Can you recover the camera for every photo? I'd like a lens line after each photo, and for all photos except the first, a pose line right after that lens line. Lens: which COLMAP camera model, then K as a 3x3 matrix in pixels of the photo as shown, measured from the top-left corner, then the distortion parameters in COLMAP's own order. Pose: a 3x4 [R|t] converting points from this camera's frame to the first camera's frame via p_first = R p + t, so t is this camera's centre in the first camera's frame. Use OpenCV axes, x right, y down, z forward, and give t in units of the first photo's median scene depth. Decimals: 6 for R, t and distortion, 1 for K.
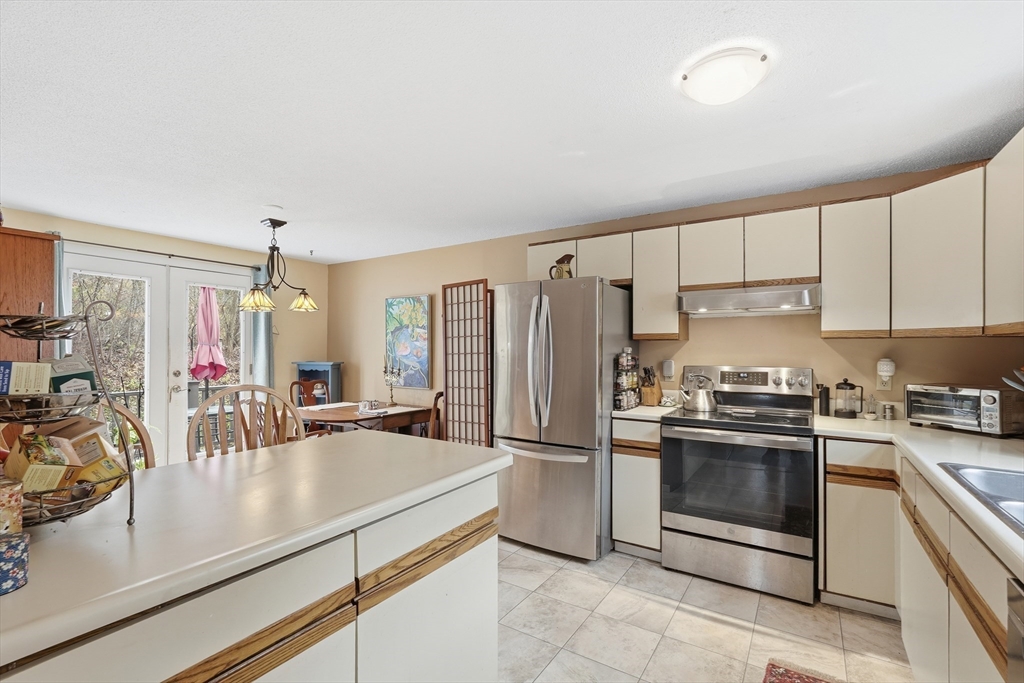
lens RADIAL K [[453.9, 0, 512.3], [0, 453.9, 345.8], [0, 0, 1]] dist [-0.011404, 0.005243]
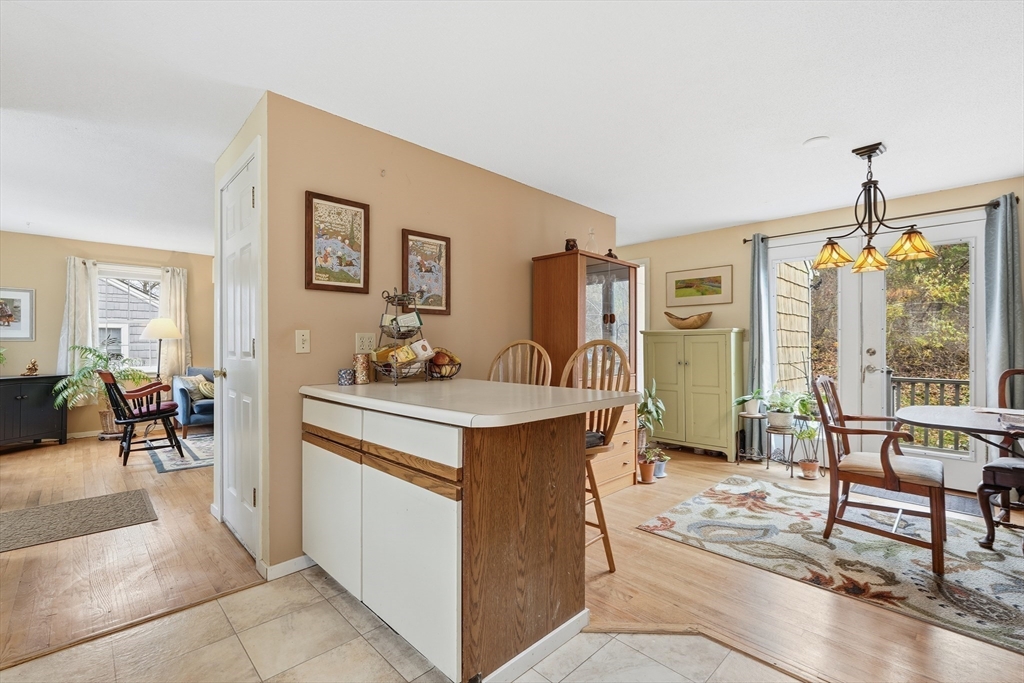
lens RADIAL K [[453.9, 0, 513.0], [0, 453.9, 341.1], [0, 0, 1]] dist [-0.011404, 0.005243]
pose [[-0.214910, -0.008655, -0.976596, 0.515401], [0.000653, 0.999959, -0.009006, 0.083138], [0.976634, -0.002574, -0.214895, 0.861078]]
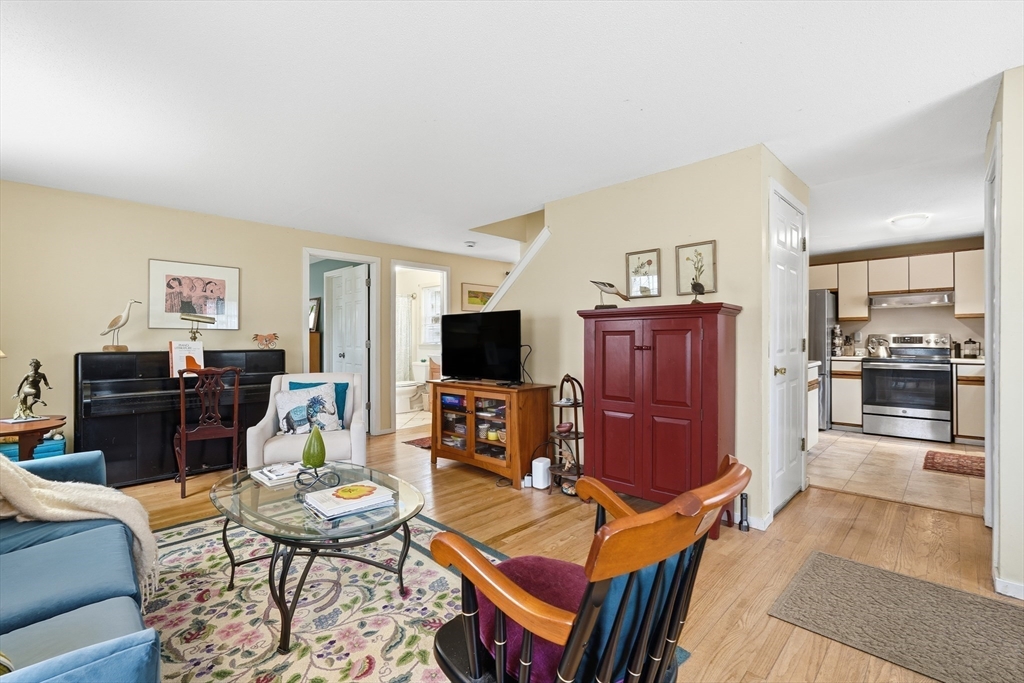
lens RADIAL K [[453.9, 0, 505.7], [0, 453.9, 338.1], [0, 0, 1]] dist [-0.011404, 0.005243]
pose [[0.980179, -0.005468, -0.198040, -0.809469], [0.005375, 0.999985, -0.001003, 0.059883], [0.198043, -0.000081, 0.980193, -1.256257]]
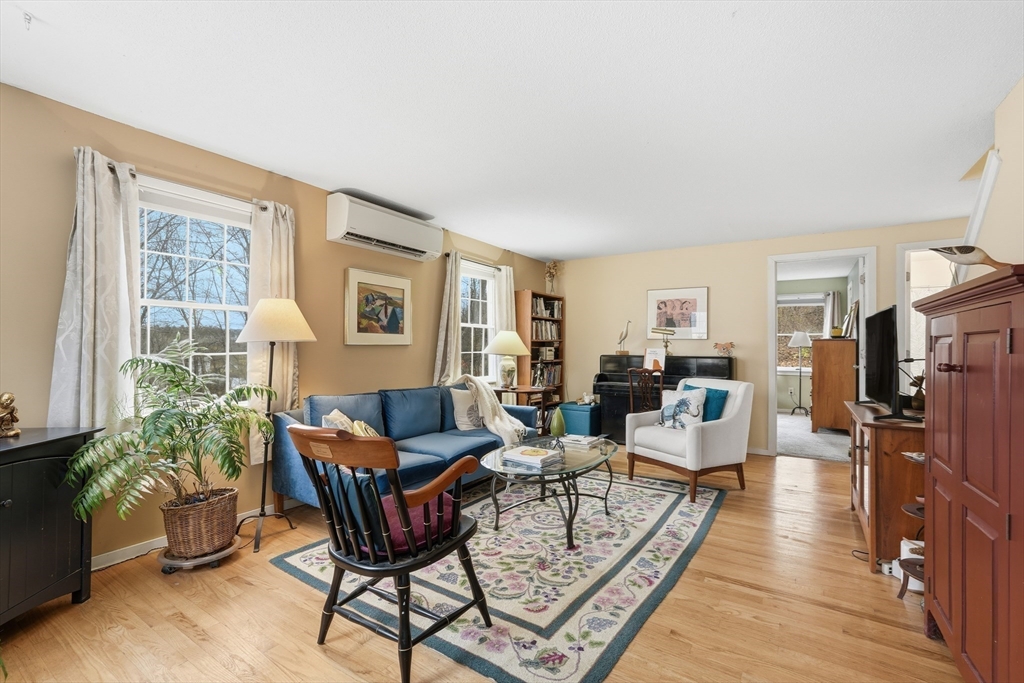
lens RADIAL K [[453.9, 0, 514.4], [0, 453.9, 342.9], [0, 0, 1]] dist [-0.011404, 0.005243]
pose [[0.011948, -0.010379, -0.999875, -0.148821], [-0.005173, 0.999932, -0.010441, 0.062103], [0.999915, 0.005297, 0.011893, -0.665713]]
